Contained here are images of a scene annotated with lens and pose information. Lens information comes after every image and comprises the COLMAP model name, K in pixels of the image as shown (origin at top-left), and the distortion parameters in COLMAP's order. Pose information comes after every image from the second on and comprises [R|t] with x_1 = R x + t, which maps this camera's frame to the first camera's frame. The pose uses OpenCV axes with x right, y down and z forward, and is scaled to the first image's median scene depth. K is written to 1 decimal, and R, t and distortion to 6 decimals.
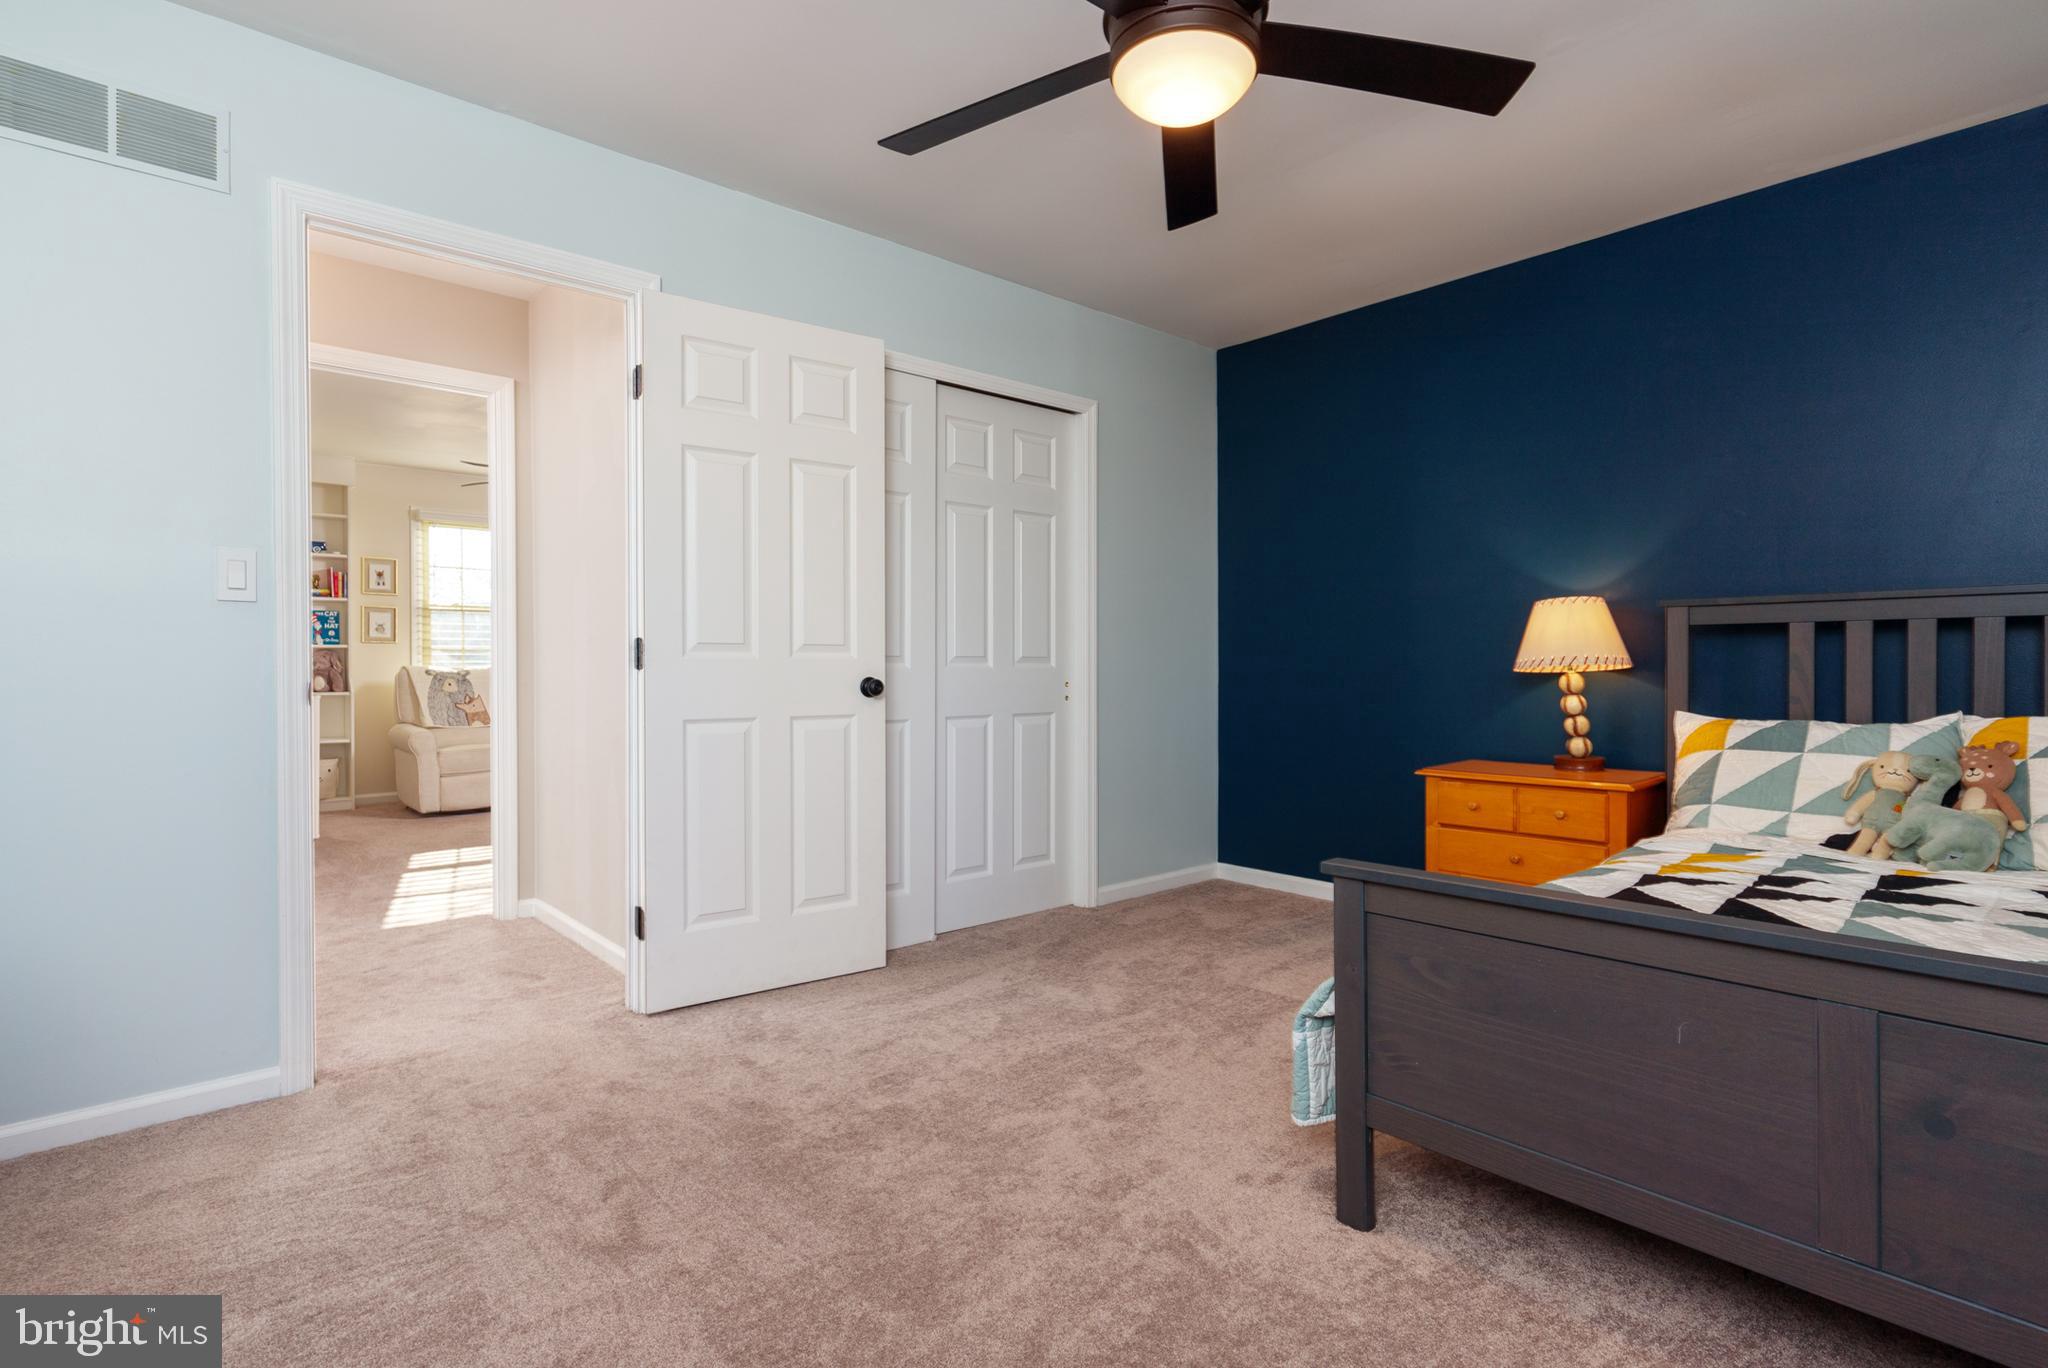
lens RADIAL K [[994.4, 0, 1030.2], [0, 994.4, 675.6], [0, 0, 1]] dist [0.000995, -0.000851]
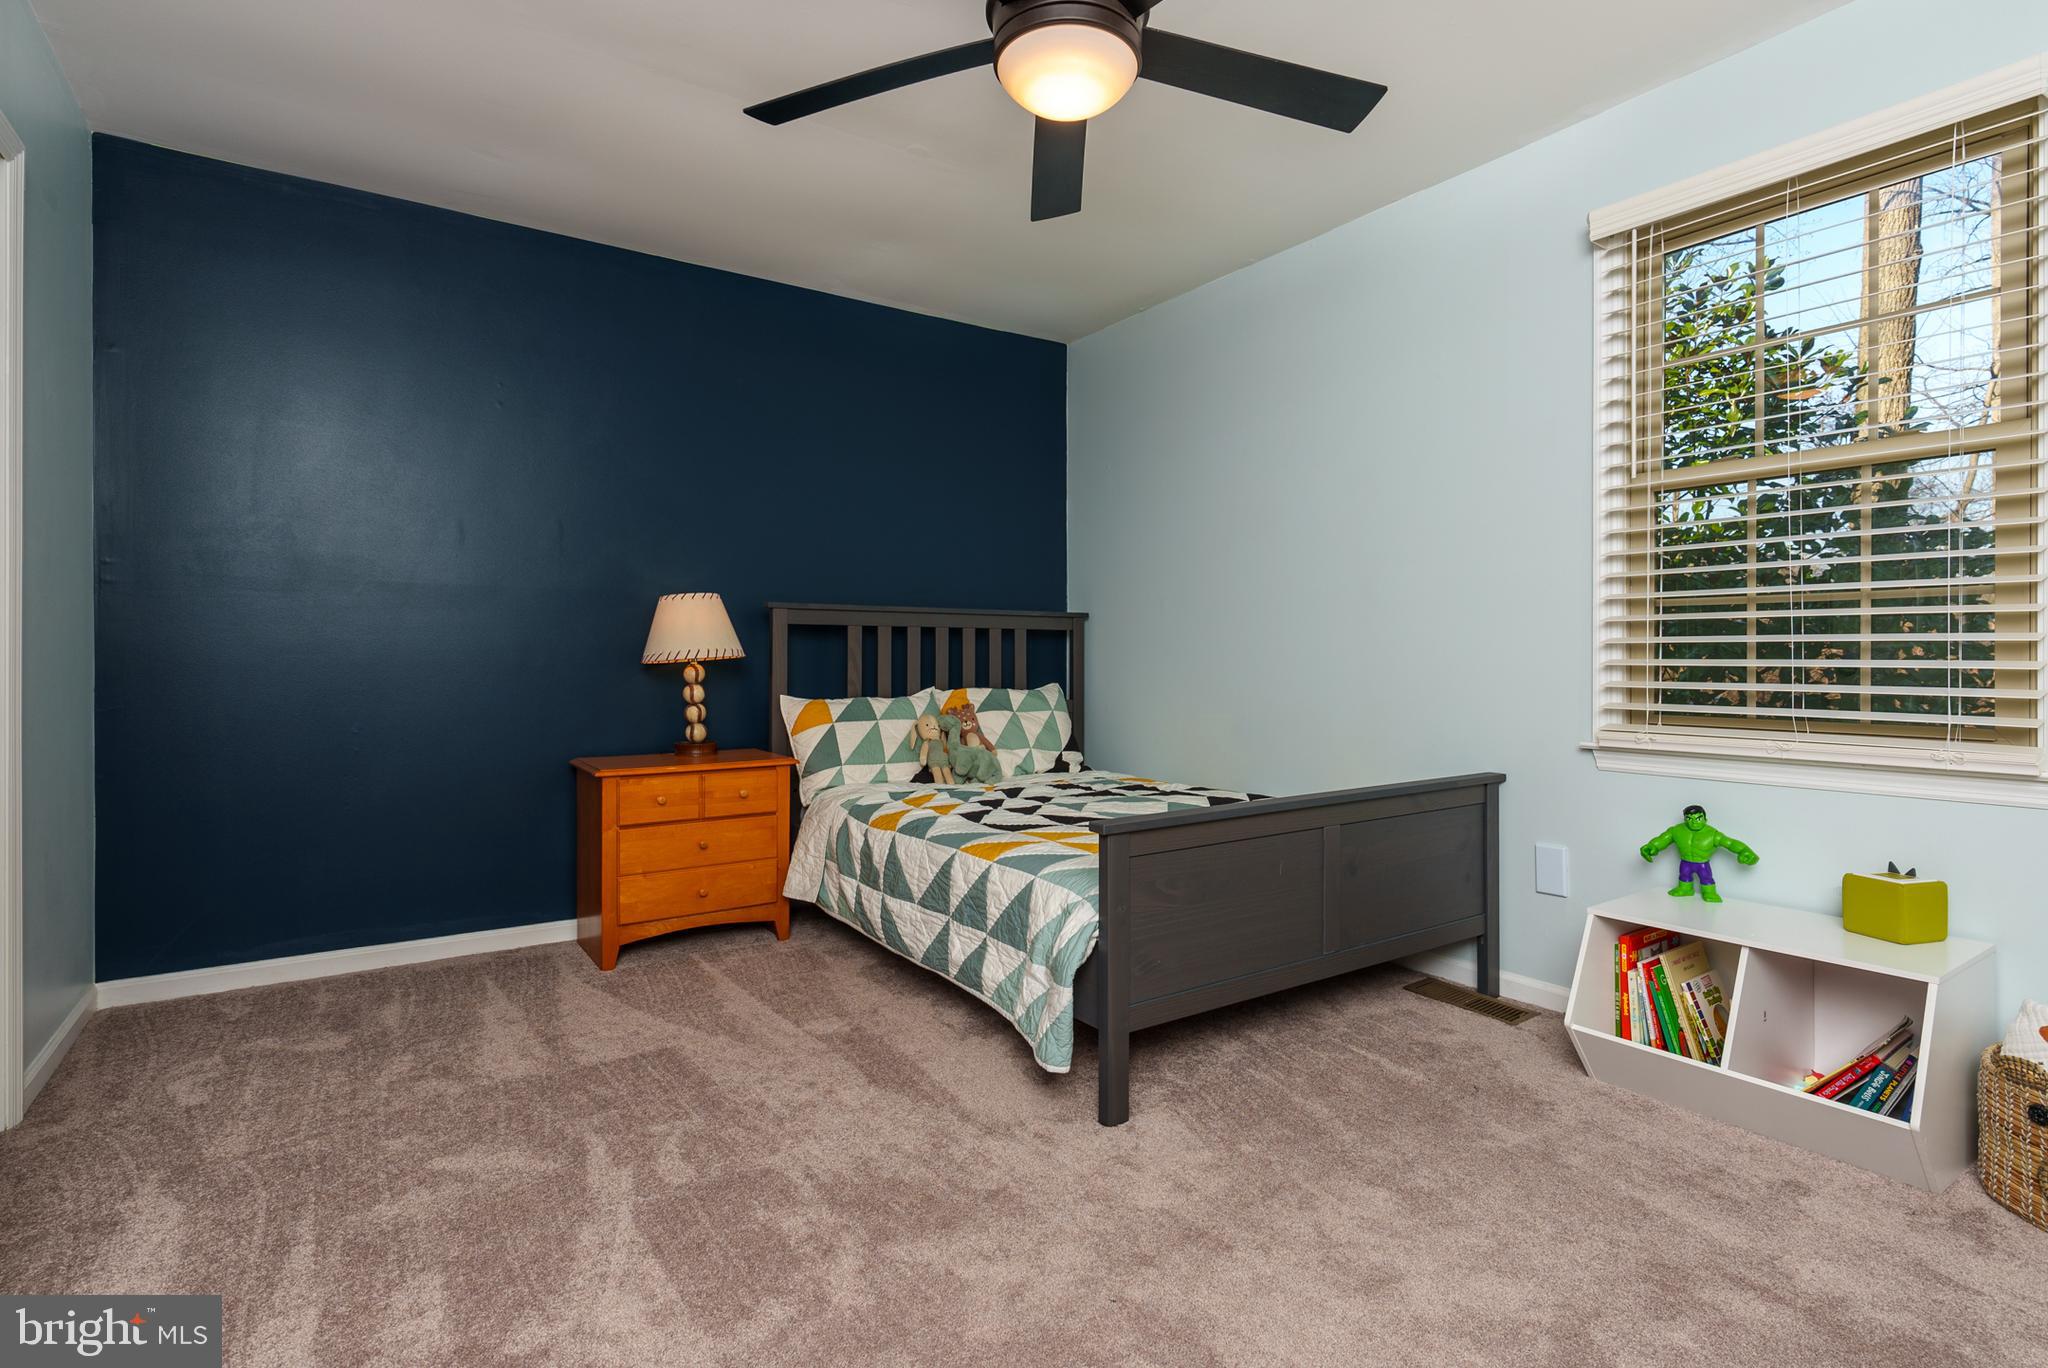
lens RADIAL K [[994.4, 0, 1033.1], [0, 994.4, 672.2], [0, 0, 1]] dist [0.000995, -0.000851]
pose [[0.116200, -0.007421, 0.993198, -0.514975], [0.006156, 0.999958, 0.006752, 0.001984], [-0.993207, 0.005330, 0.116241, 0.568214]]
